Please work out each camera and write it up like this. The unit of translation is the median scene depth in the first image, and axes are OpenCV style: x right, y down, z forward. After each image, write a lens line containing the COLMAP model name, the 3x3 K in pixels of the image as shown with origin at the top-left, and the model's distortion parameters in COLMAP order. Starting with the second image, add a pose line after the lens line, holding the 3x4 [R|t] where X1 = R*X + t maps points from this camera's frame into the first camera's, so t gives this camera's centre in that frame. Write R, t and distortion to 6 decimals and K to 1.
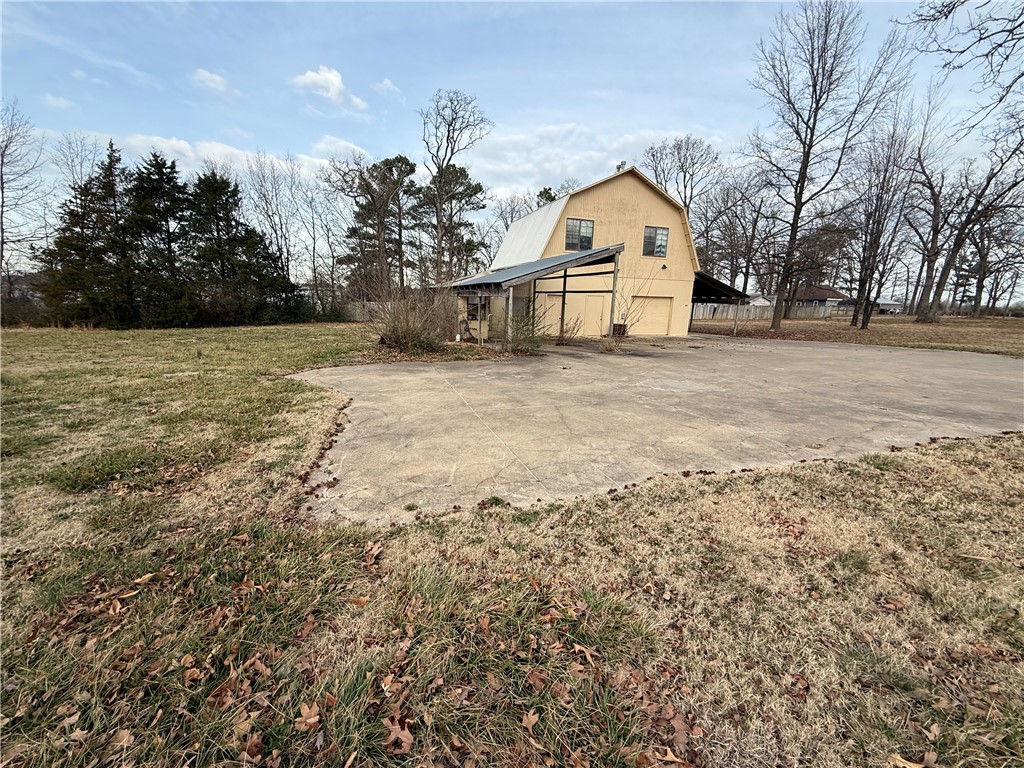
lens RADIAL K [[414.6, 0, 510.4], [0, 414.6, 395.0], [0, 0, 1]] dist [-0.023282, -0.000041]
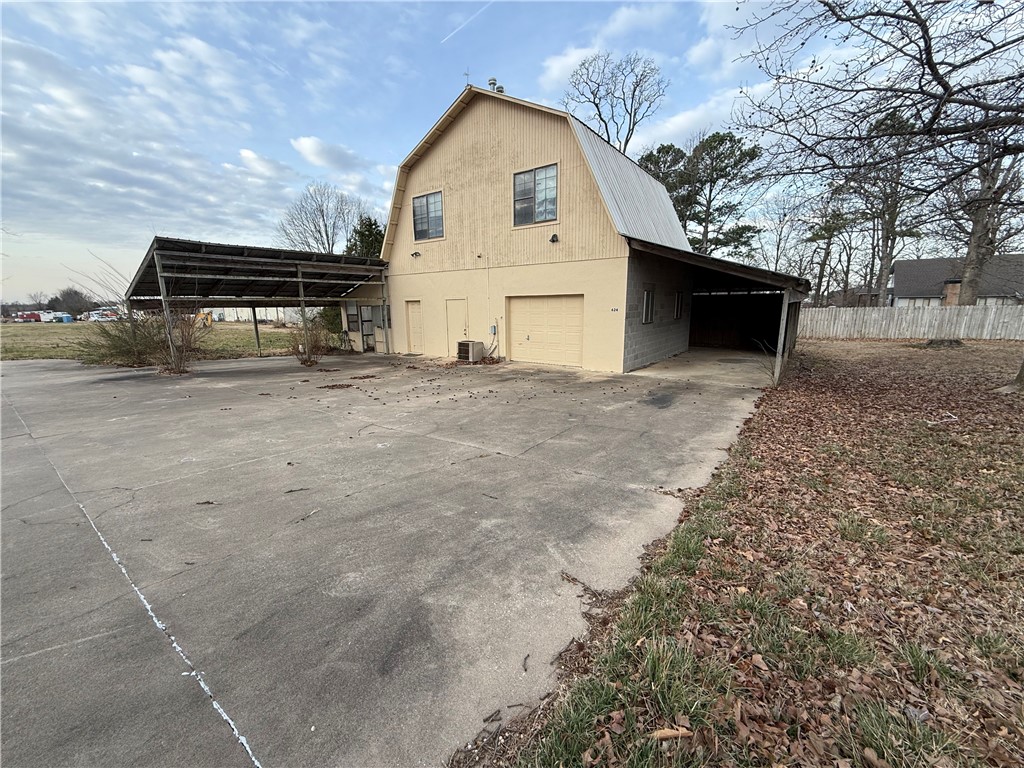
lens RADIAL K [[409.1, 0, 509.8], [0, 409.1, 386.9], [0, 0, 1]] dist [0.003042, 0.000231]
pose [[0.577650, 0.124144, -0.806789, 0.819761], [-0.167356, 0.985384, 0.031800, -0.134120], [0.798945, 0.116652, 0.589983, 0.690299]]
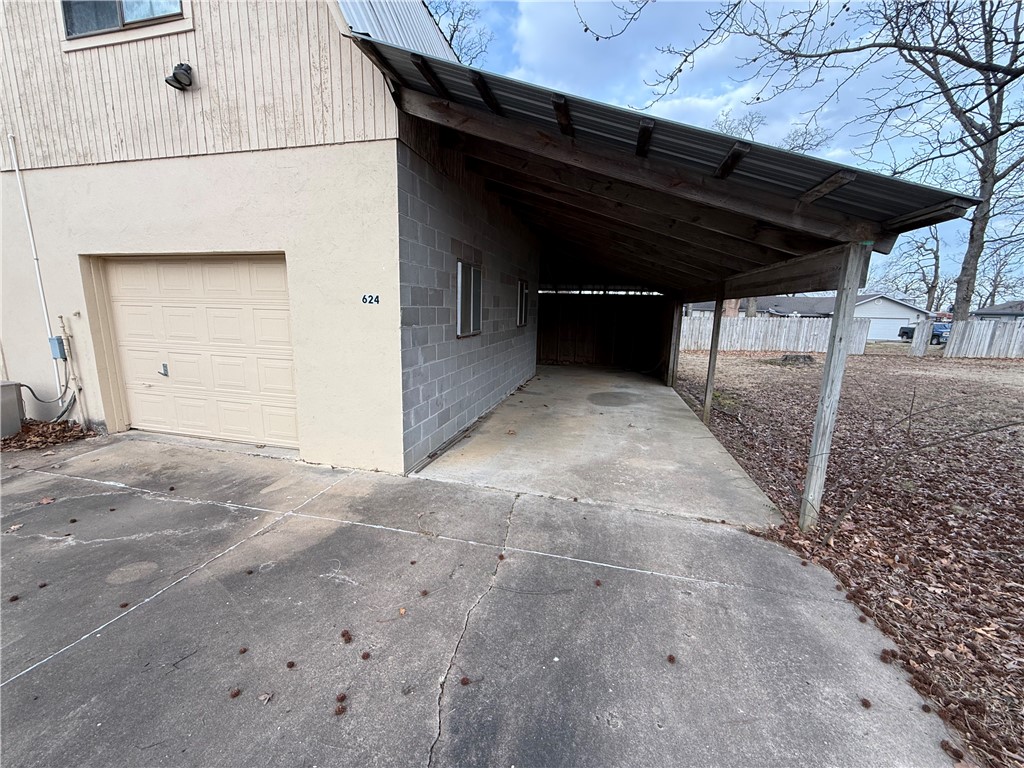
lens RADIAL K [[406.7, 0, 508.2], [0, 406.7, 383.9], [0, 0, 1]] dist [-0.000795, 0.000004]
pose [[0.845243, 0.085355, -0.527521, 0.614029], [-0.125314, 0.991294, -0.040394, -0.199618], [0.519481, 0.100249, 0.848581, 0.974473]]
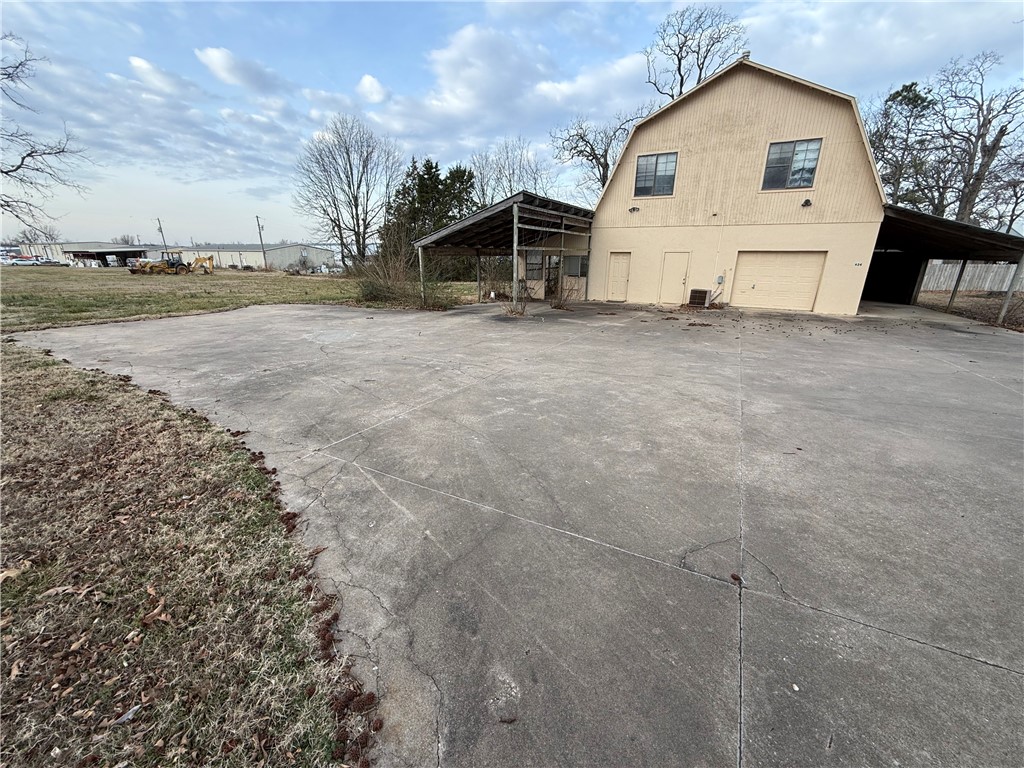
lens RADIAL K [[406.7, 0, 508.2], [0, 406.7, 383.9], [0, 0, 1]] dist [-0.000795, 0.000004]
pose [[0.685601, 0.198259, -0.700460, 0.574473], [-0.161345, 0.979653, 0.119359, -0.036238], [0.709872, 0.031183, 0.703640, 0.241386]]
